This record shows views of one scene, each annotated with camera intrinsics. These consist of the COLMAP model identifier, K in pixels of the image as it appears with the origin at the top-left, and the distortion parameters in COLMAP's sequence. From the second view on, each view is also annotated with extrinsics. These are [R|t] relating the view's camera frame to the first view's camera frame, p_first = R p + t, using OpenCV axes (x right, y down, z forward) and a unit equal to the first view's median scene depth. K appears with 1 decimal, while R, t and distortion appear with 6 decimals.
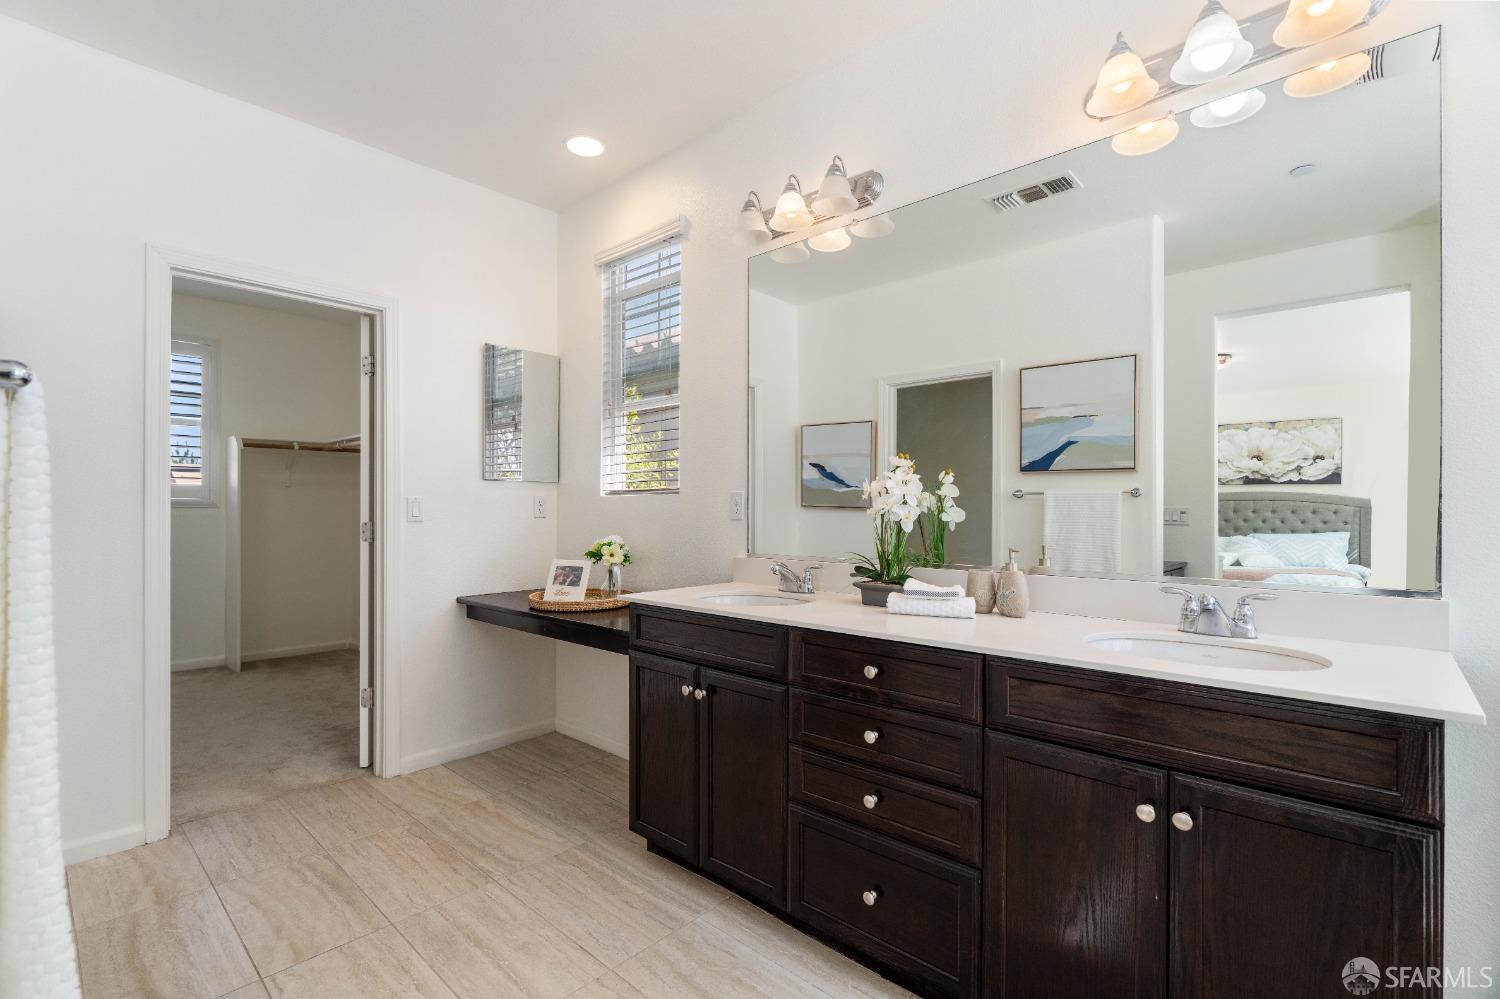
lens RADIAL K [[684.8, 0, 751.9], [0, 684.8, 510.3], [0, 0, 1]] dist [0.002016, 0.001344]
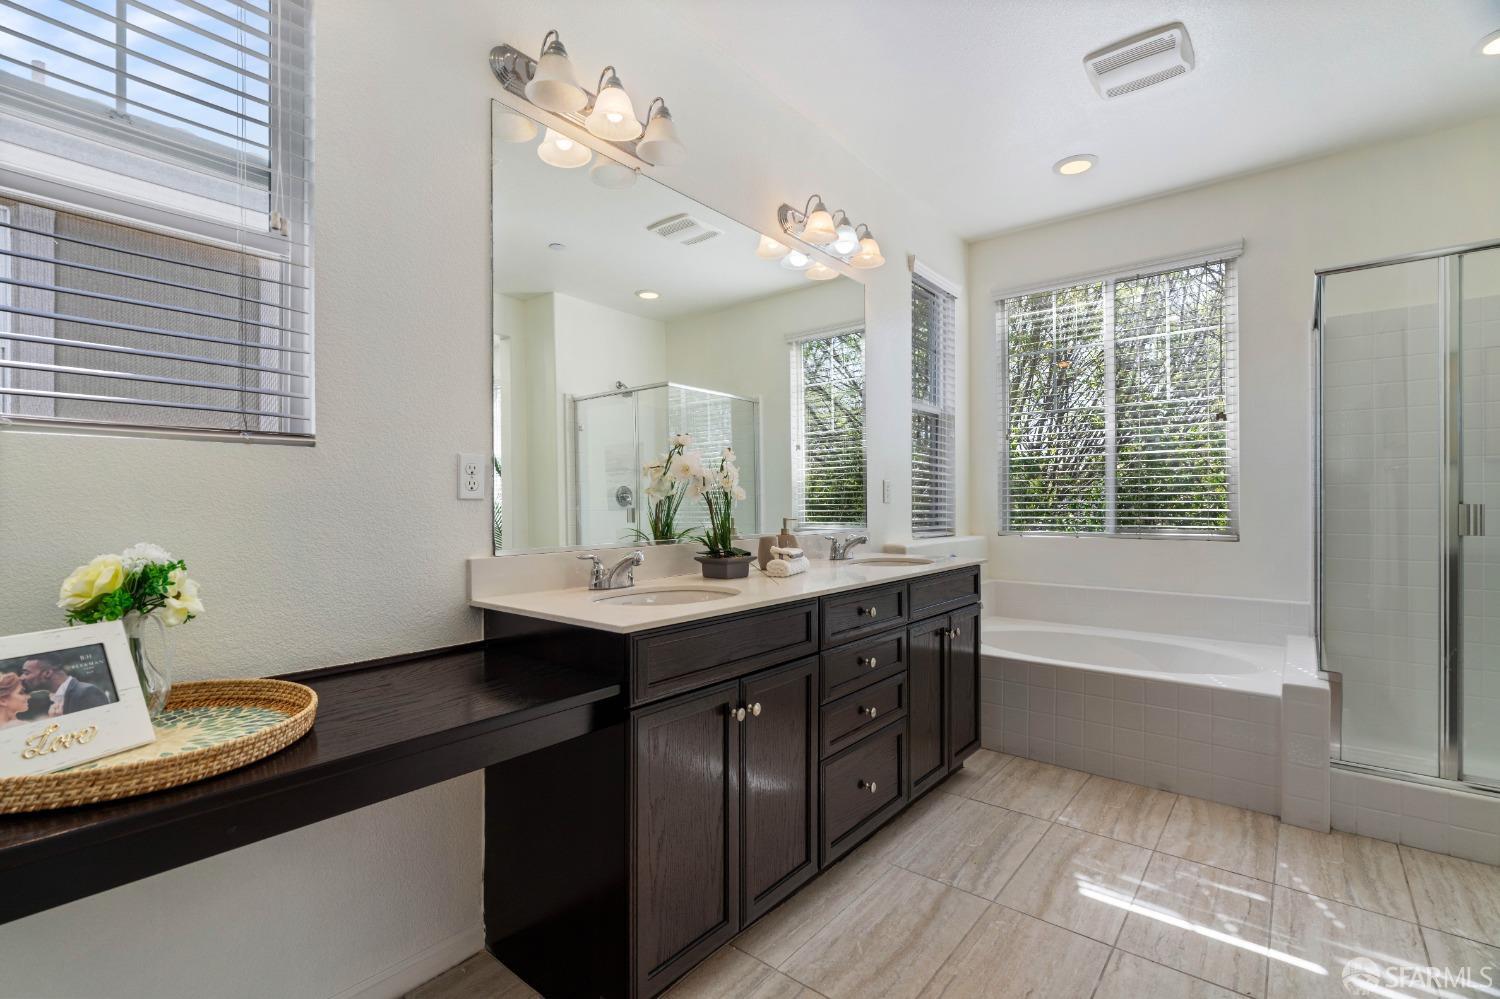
lens RADIAL K [[684.8, 0, 752.4], [0, 684.8, 499.9], [0, 0, 1]] dist [0.002016, 0.001344]
pose [[-0.062291, -0.000712, 0.998058, -0.666481], [0.006941, 0.999975, 0.001147, 0.017604], [-0.998034, 0.006999, -0.062284, 0.792184]]
